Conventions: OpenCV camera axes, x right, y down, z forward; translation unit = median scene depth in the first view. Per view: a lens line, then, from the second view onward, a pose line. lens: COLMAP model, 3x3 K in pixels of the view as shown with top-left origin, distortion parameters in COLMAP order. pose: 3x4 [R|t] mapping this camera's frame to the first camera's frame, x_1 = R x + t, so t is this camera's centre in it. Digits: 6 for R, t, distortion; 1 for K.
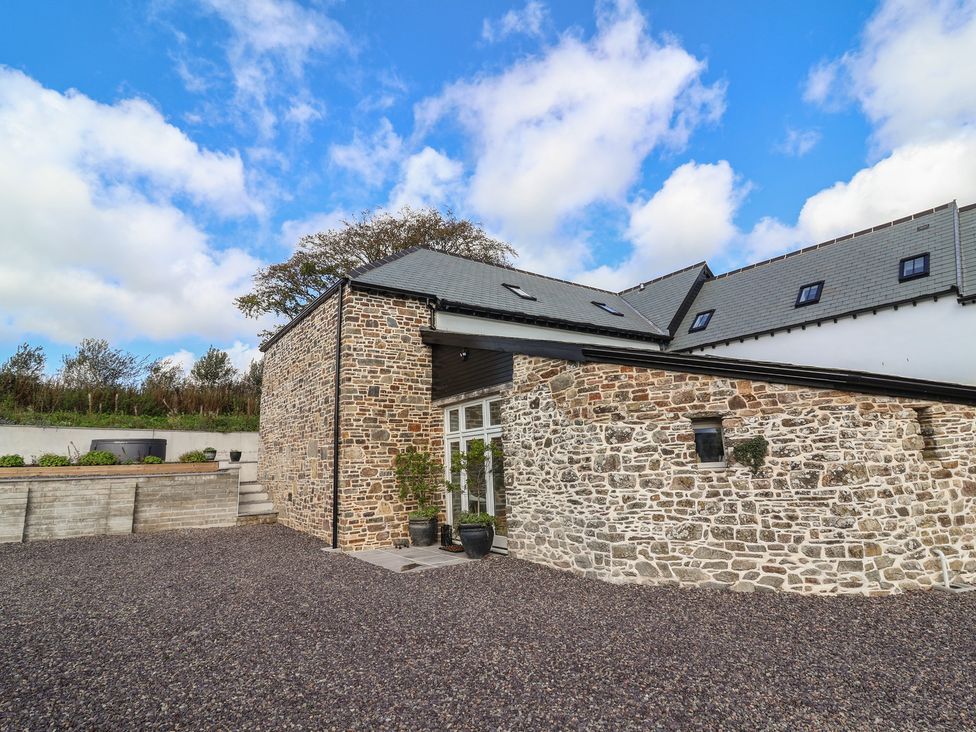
lens RADIAL K [[516.6, 0, 497.5], [0, 516.6, 358.8], [0, 0, 1]] dist [0.001908, -0.016178]
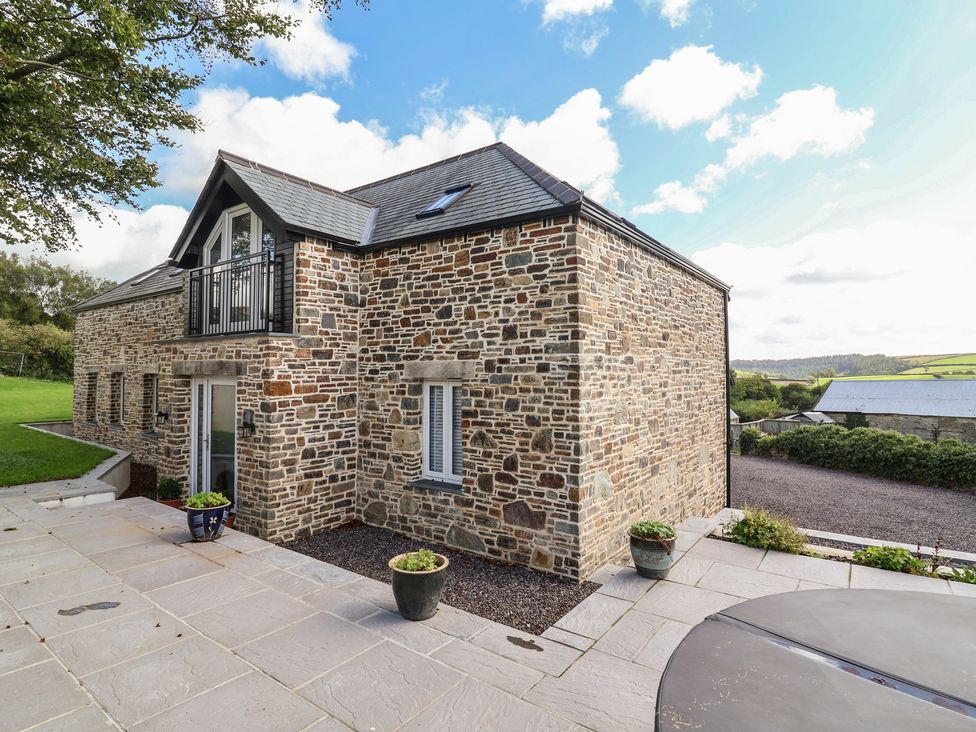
lens RADIAL K [[516.6, 0, 497.5], [0, 516.6, 358.8], [0, 0, 1]] dist [0.001908, -0.016178]
pose [[-0.313836, 0.072265, 0.946723, -1.007686], [-0.174714, 0.975678, -0.132392, 0.181815], [-0.933264, -0.206955, -0.293577, 1.507967]]
